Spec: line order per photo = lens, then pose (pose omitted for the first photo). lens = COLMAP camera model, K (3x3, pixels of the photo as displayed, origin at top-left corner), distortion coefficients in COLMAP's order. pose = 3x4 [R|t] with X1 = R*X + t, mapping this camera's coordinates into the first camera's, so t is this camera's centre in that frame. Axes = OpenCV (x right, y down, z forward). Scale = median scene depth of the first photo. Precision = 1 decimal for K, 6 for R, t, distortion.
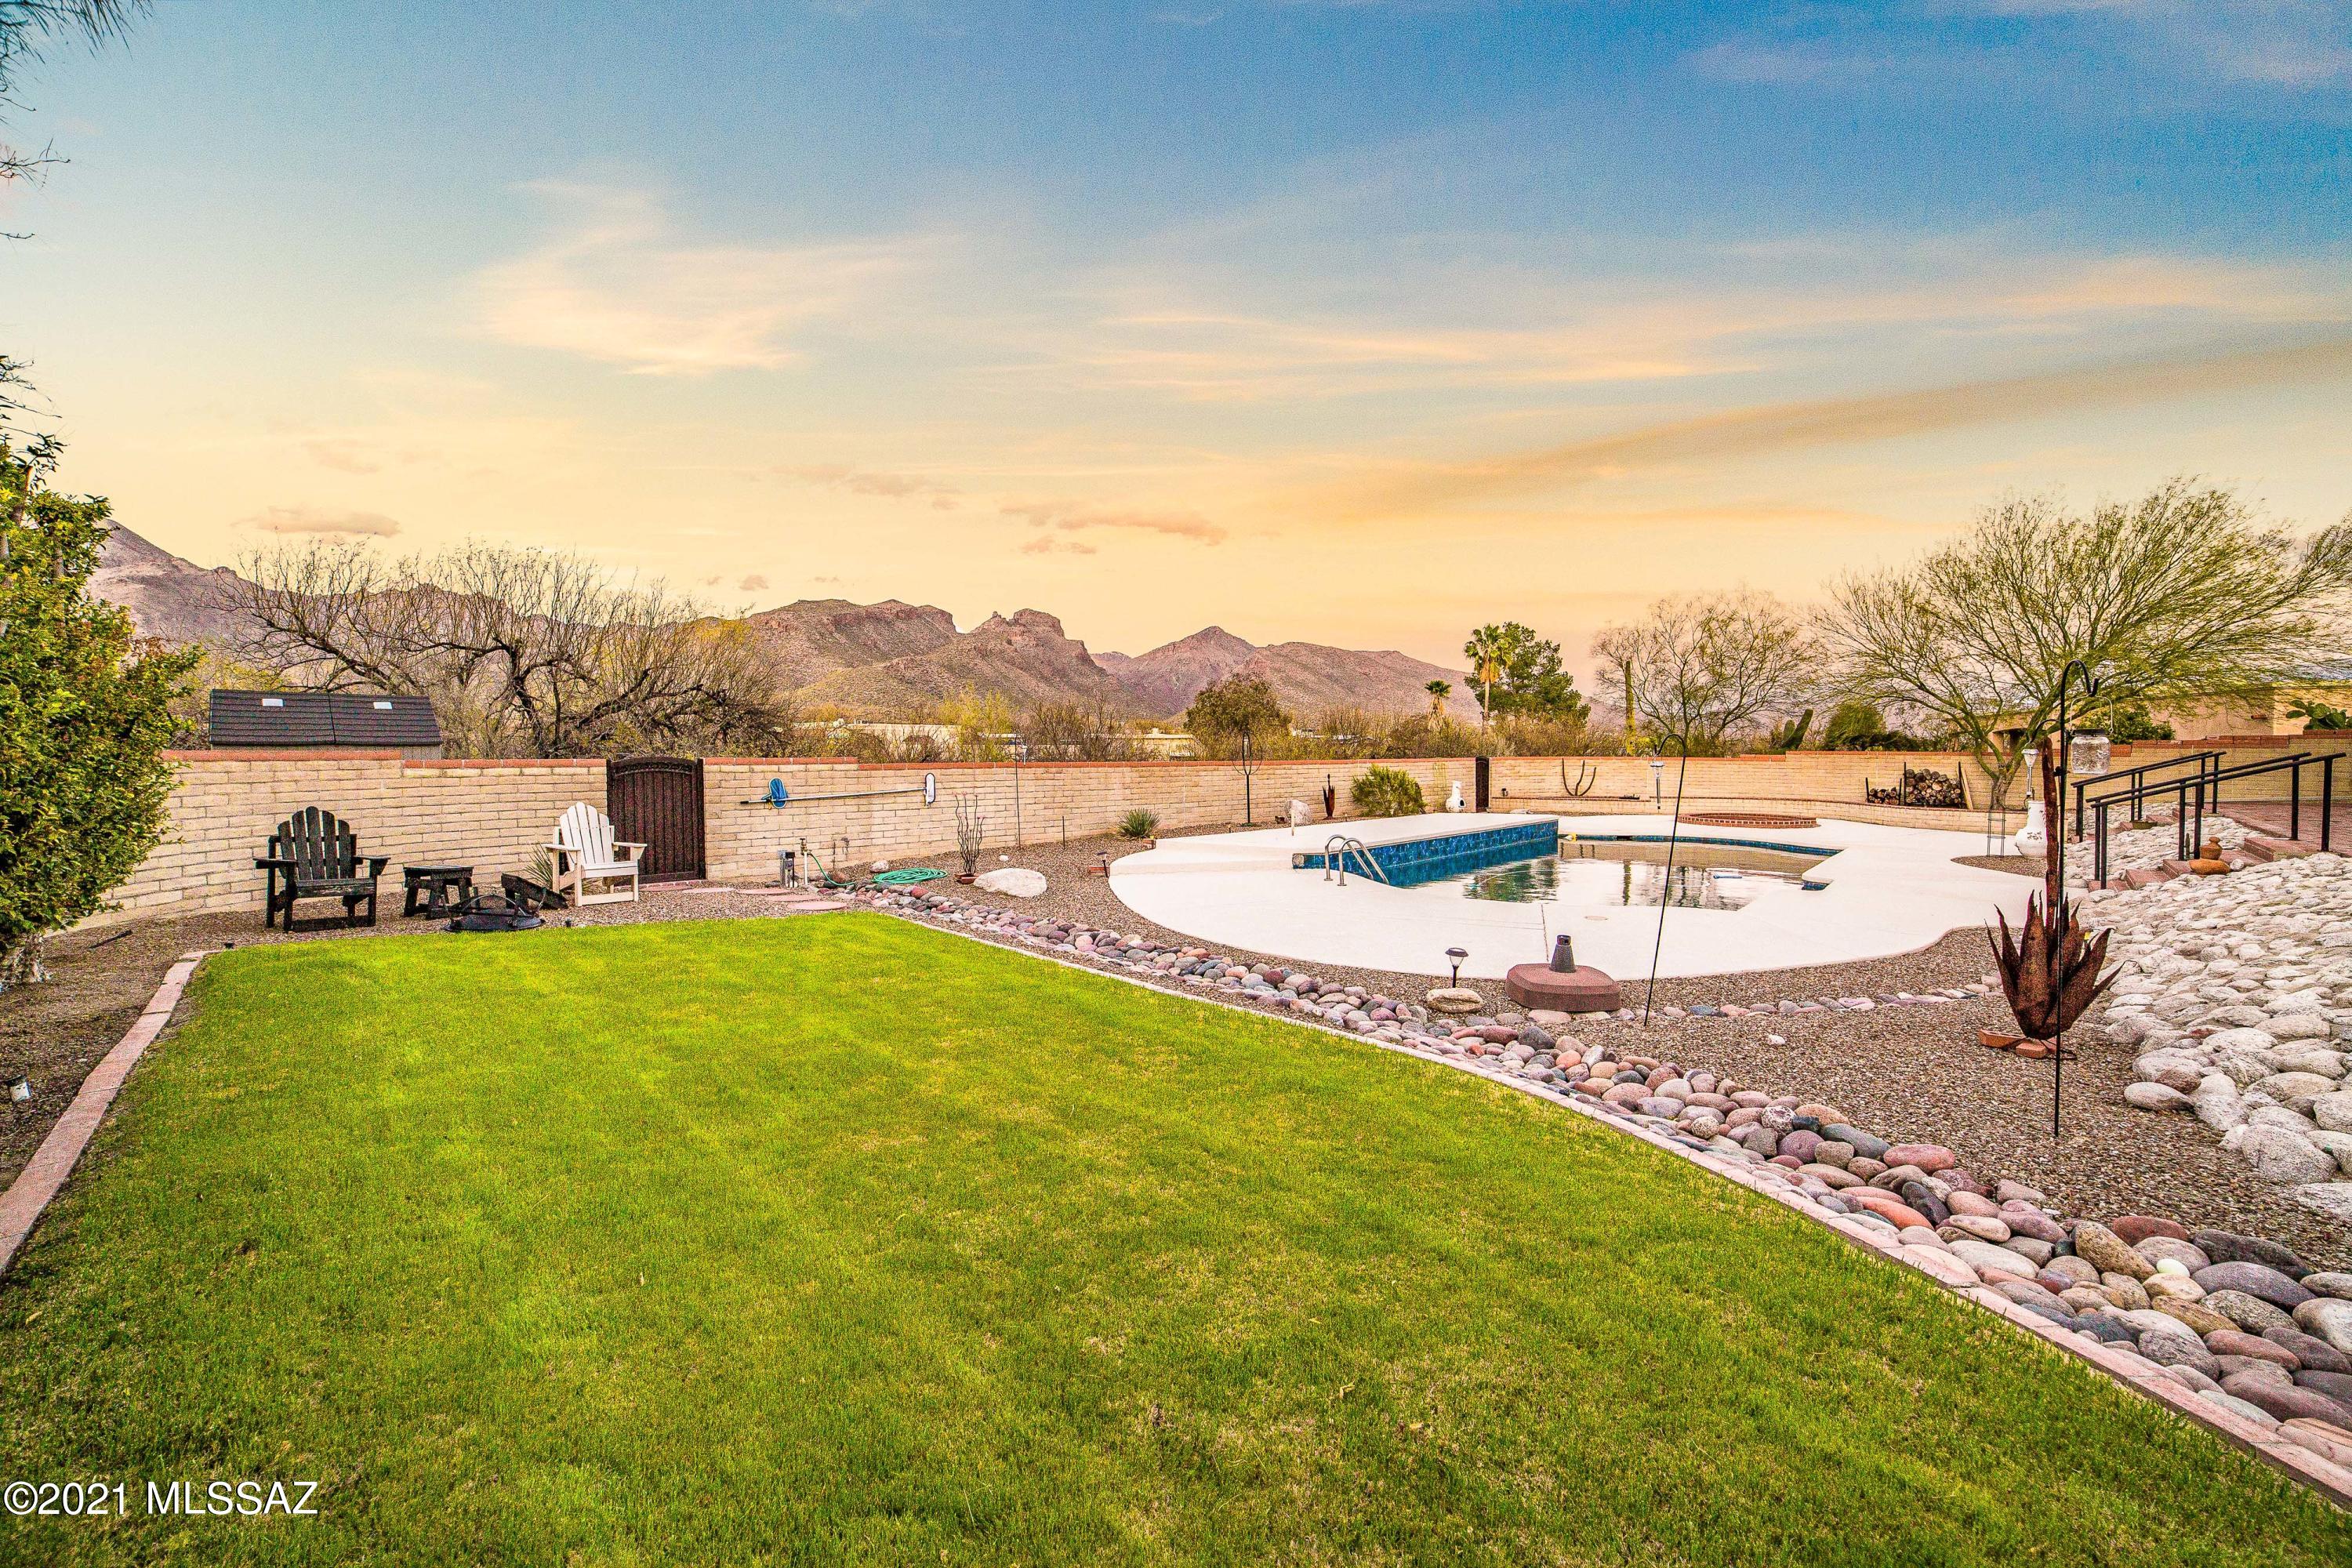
lens RADIAL K [[981.1, 0, 1173.9], [0, 981.1, 772.5], [0, 0, 1]] dist [-0.109404, 0.043100]
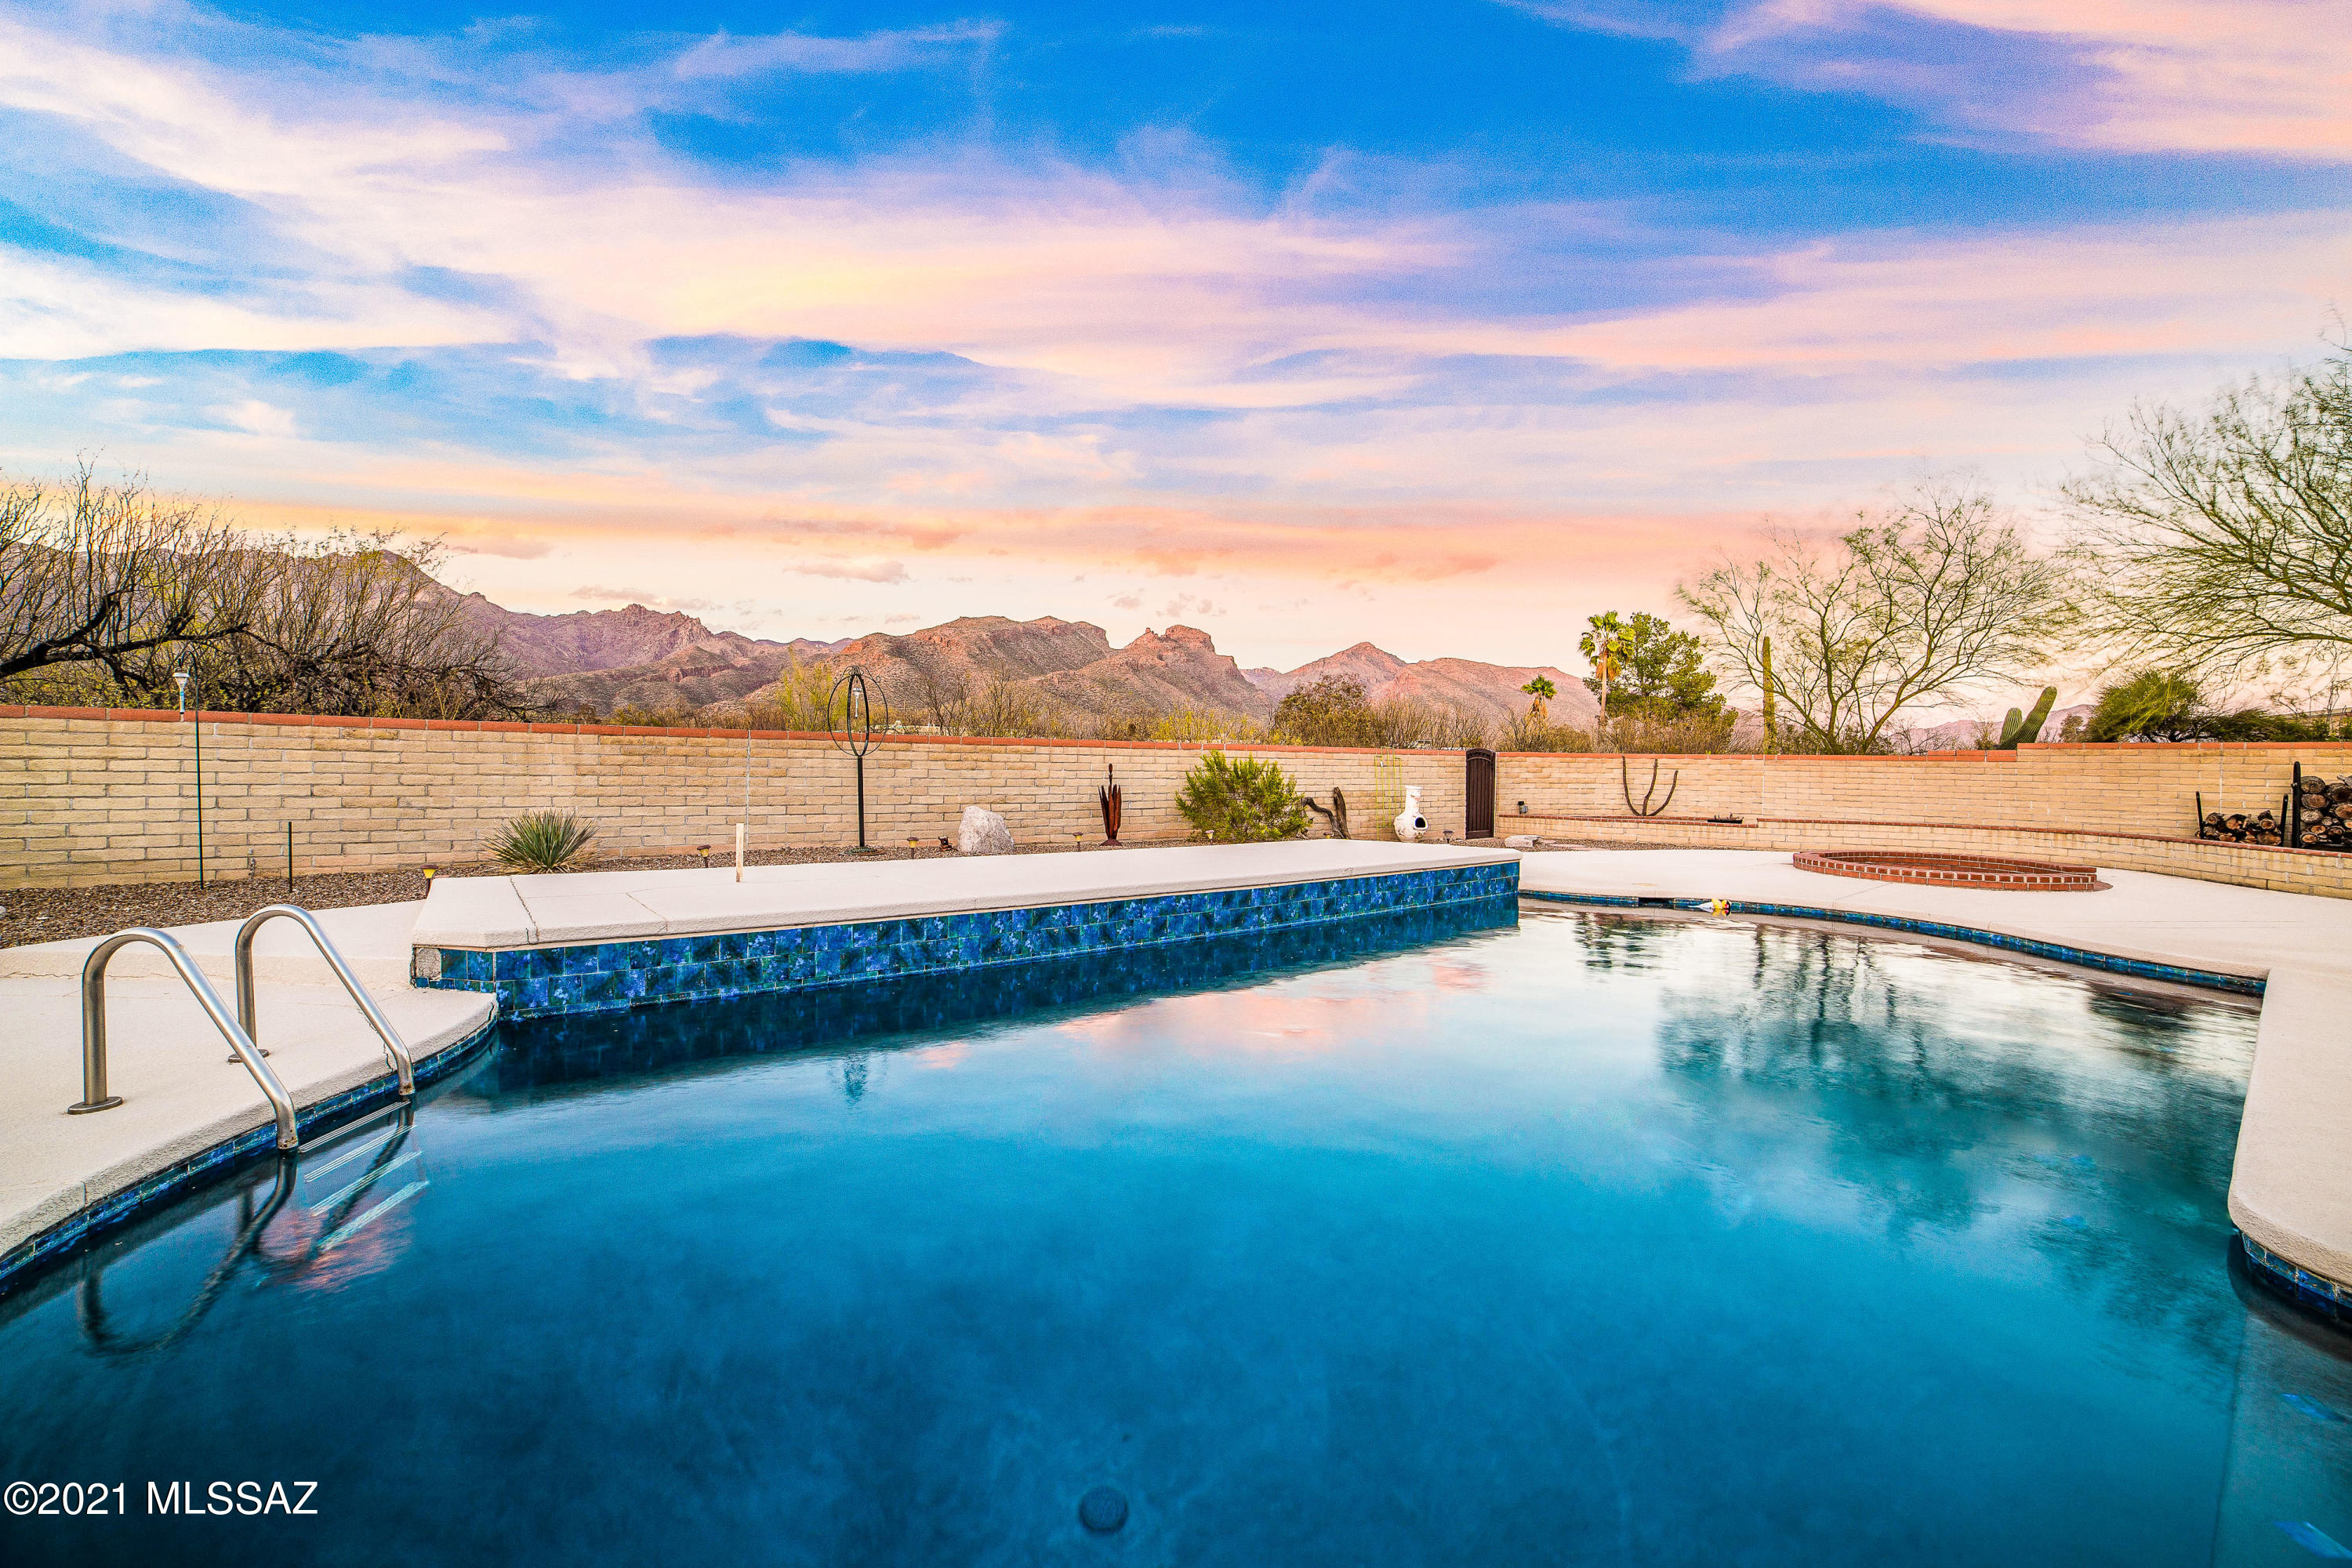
lens RADIAL K [[959.1, 0, 1172.0], [0, 959.1, 774.9], [0, 0, 1]] dist [-0.108624, 0.039056]
pose [[0.986783, 0.016262, -0.161227, 0.209032], [-0.018249, 0.999775, -0.010855, 0.009793], [0.161014, 0.013654, 0.986858, 0.342677]]
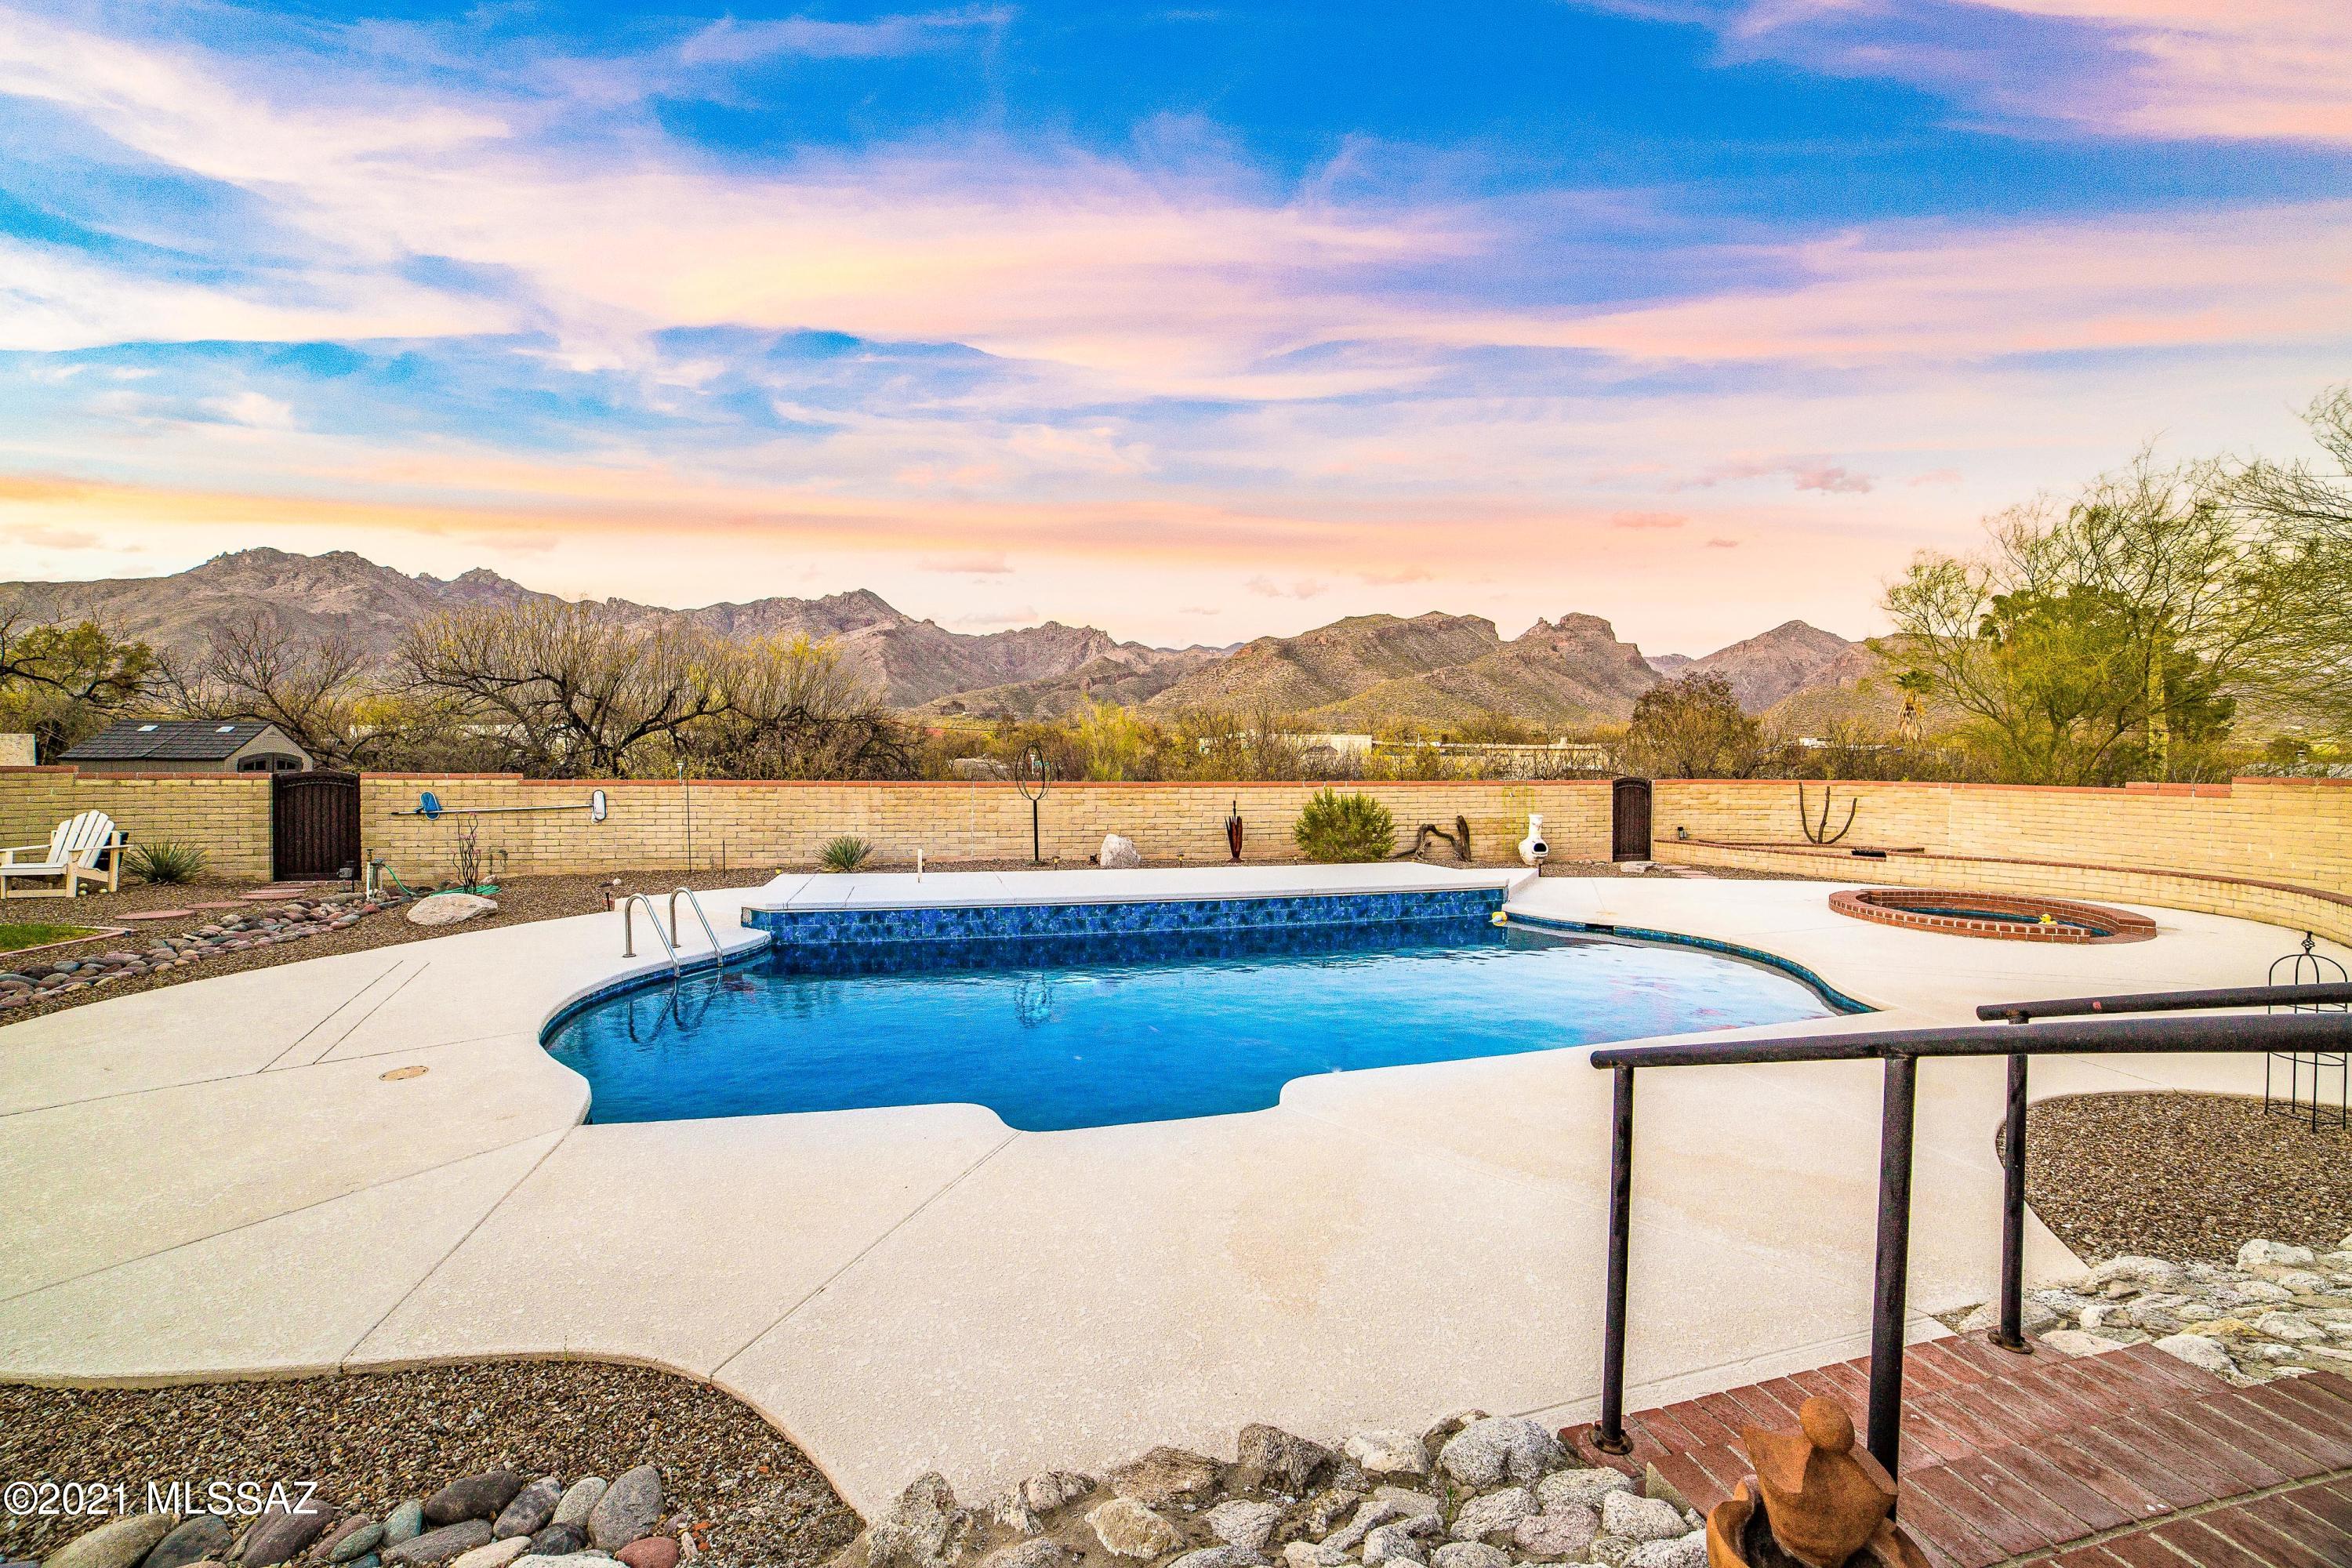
lens RADIAL K [[959.1, 0, 1172.0], [0, 959.1, 774.9], [0, 0, 1]] dist [-0.108624, 0.039056]
pose [[0.843857, 0.014806, -0.536364, 0.377694], [-0.017876, 0.999840, -0.000525, -0.012505], [0.536271, 0.010031, 0.843986, 0.265642]]
